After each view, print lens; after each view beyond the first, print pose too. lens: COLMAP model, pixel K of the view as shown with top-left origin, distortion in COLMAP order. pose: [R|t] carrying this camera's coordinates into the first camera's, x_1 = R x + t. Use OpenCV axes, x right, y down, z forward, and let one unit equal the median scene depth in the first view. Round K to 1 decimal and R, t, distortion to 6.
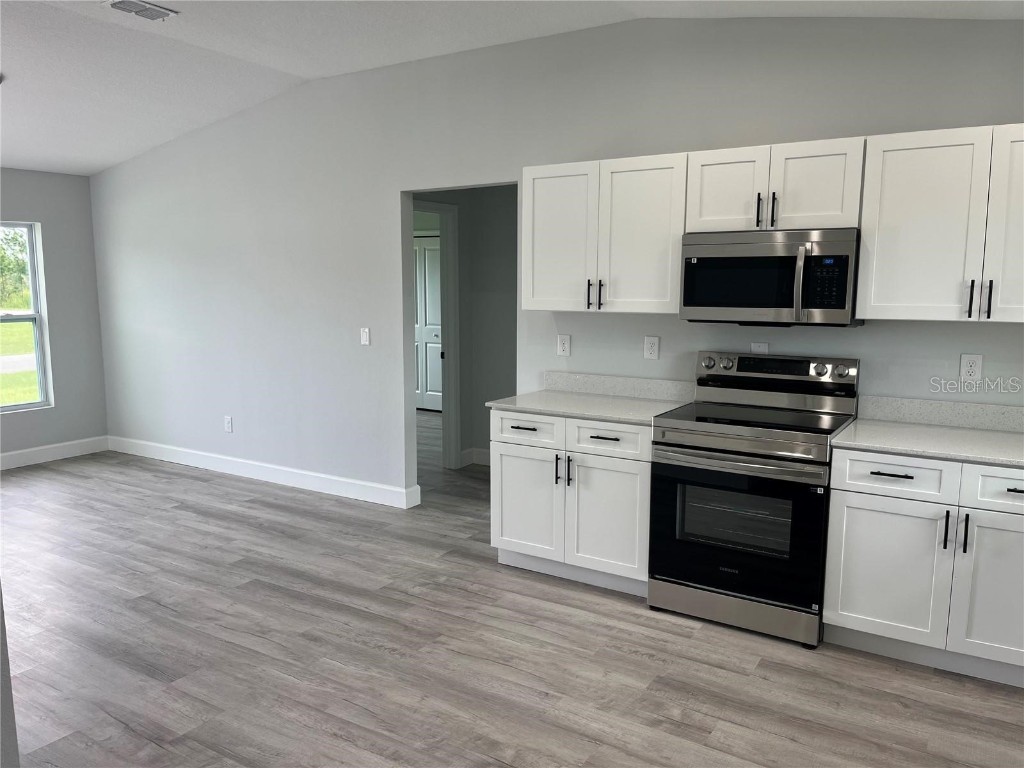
lens RADIAL K [[785.6, 0, 513.6], [0, 785.6, 394.9], [0, 0, 1]] dist [0.056065, -0.083791]
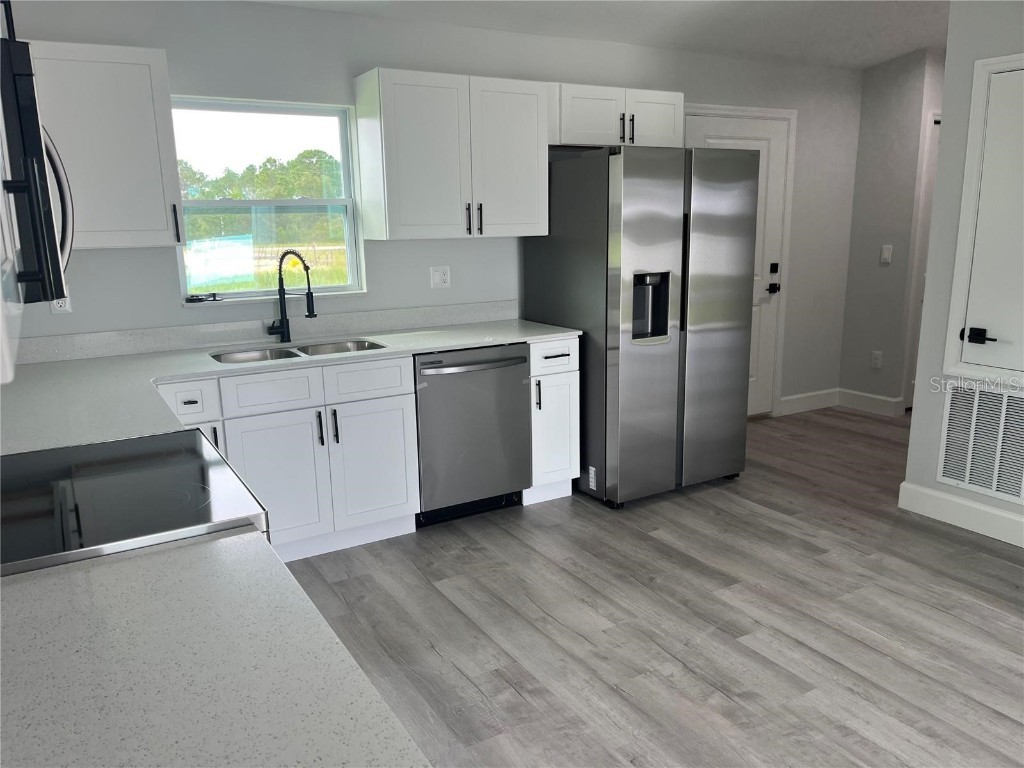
lens RADIAL K [[785.6, 0, 513.6], [0, 785.6, 394.9], [0, 0, 1]] dist [0.056065, -0.083791]
pose [[-0.892904, -0.089569, 0.441248, -0.105139], [0.080423, 0.932525, 0.352036, -0.141428], [-0.443006, 0.349821, -0.825452, 1.054188]]
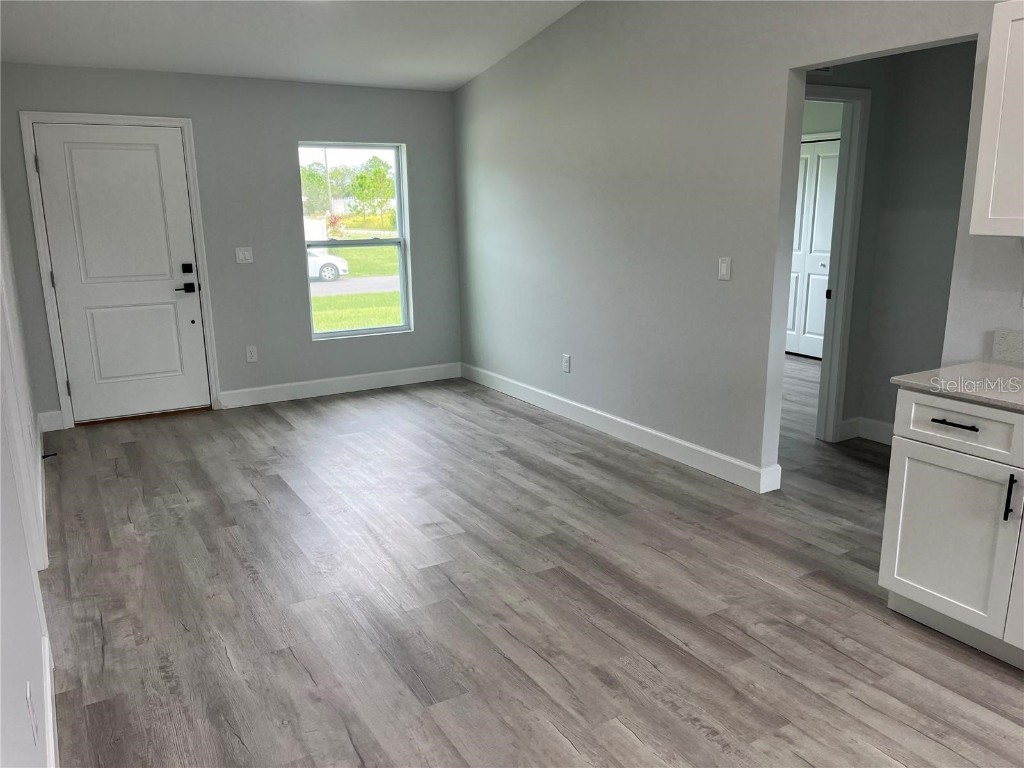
lens RADIAL K [[785.6, 0, 513.6], [0, 785.6, 394.9], [0, 0, 1]] dist [0.056065, -0.083791]
pose [[0.892620, 0.093733, -0.440958, -0.022528], [-0.051083, 0.992876, 0.107646, -0.028953], [0.447907, -0.073561, 0.891049, 0.247168]]
